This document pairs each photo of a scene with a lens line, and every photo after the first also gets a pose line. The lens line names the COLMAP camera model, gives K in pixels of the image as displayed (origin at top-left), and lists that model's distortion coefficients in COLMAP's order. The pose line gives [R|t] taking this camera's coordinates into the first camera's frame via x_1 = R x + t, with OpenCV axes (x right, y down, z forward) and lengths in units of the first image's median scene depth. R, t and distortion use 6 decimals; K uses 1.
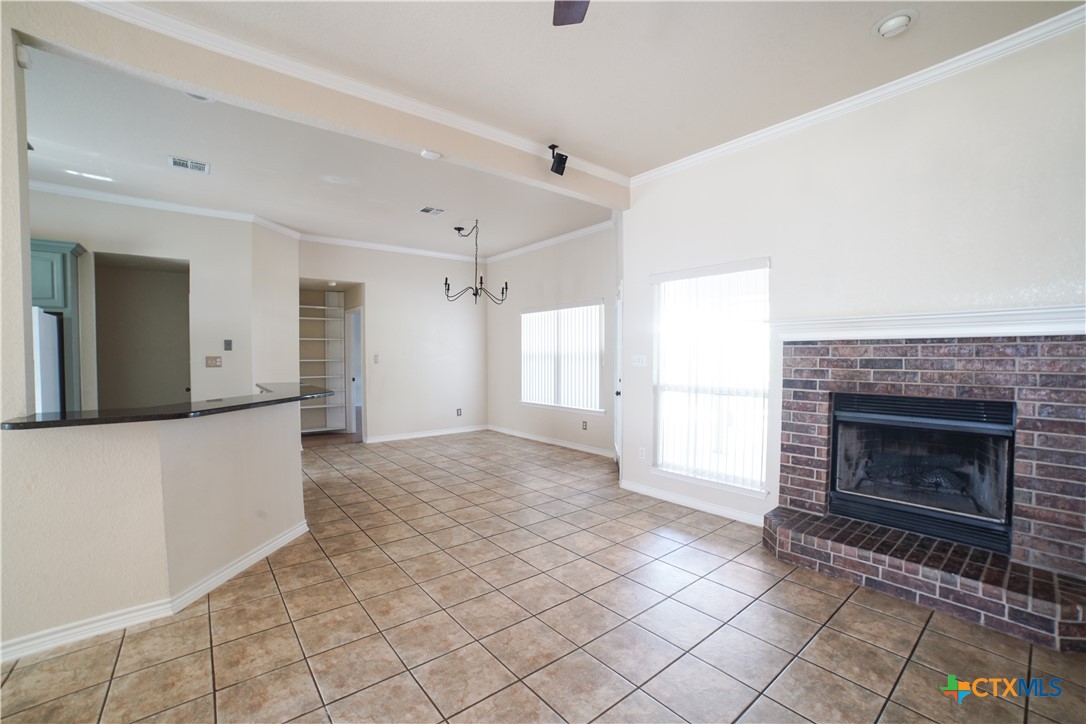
lens RADIAL K [[457.5, 0, 543.0], [0, 457.5, 362.0], [0, 0, 1]] dist [-0.019175, 0.000161]
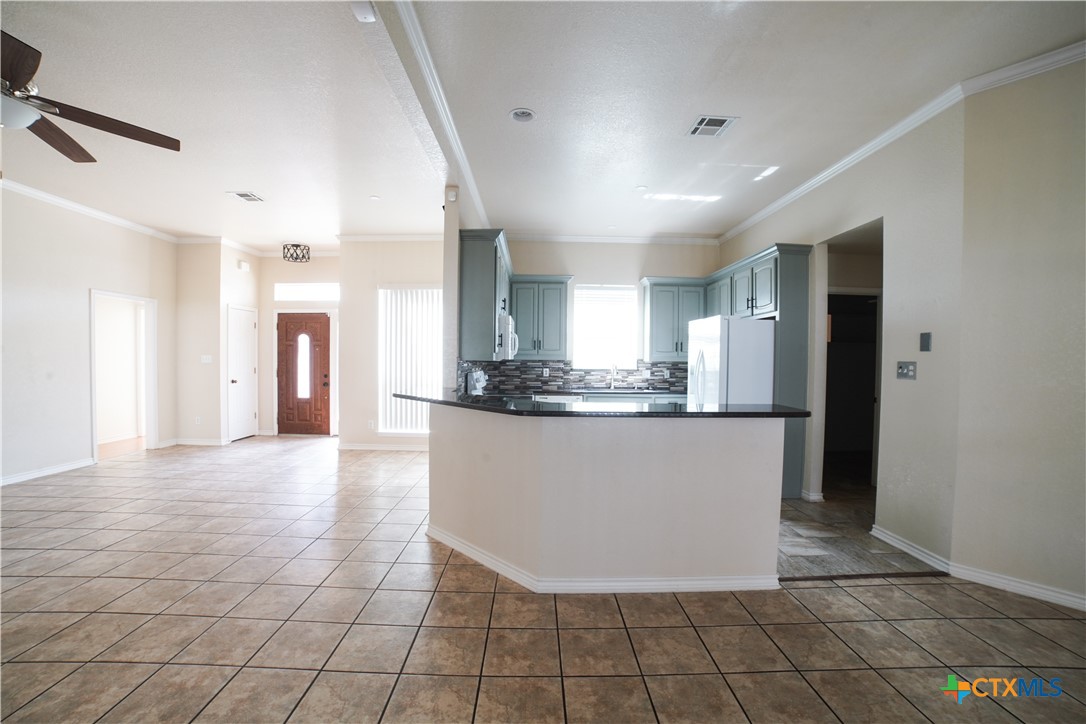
lens RADIAL K [[457.5, 0, 543.0], [0, 457.5, 362.0], [0, 0, 1]] dist [-0.019175, 0.000161]
pose [[-0.633240, 0.004747, -0.773941, 0.040507], [-0.012294, 0.999793, 0.016191, -0.016003], [0.773858, 0.019768, -0.633051, 1.020656]]
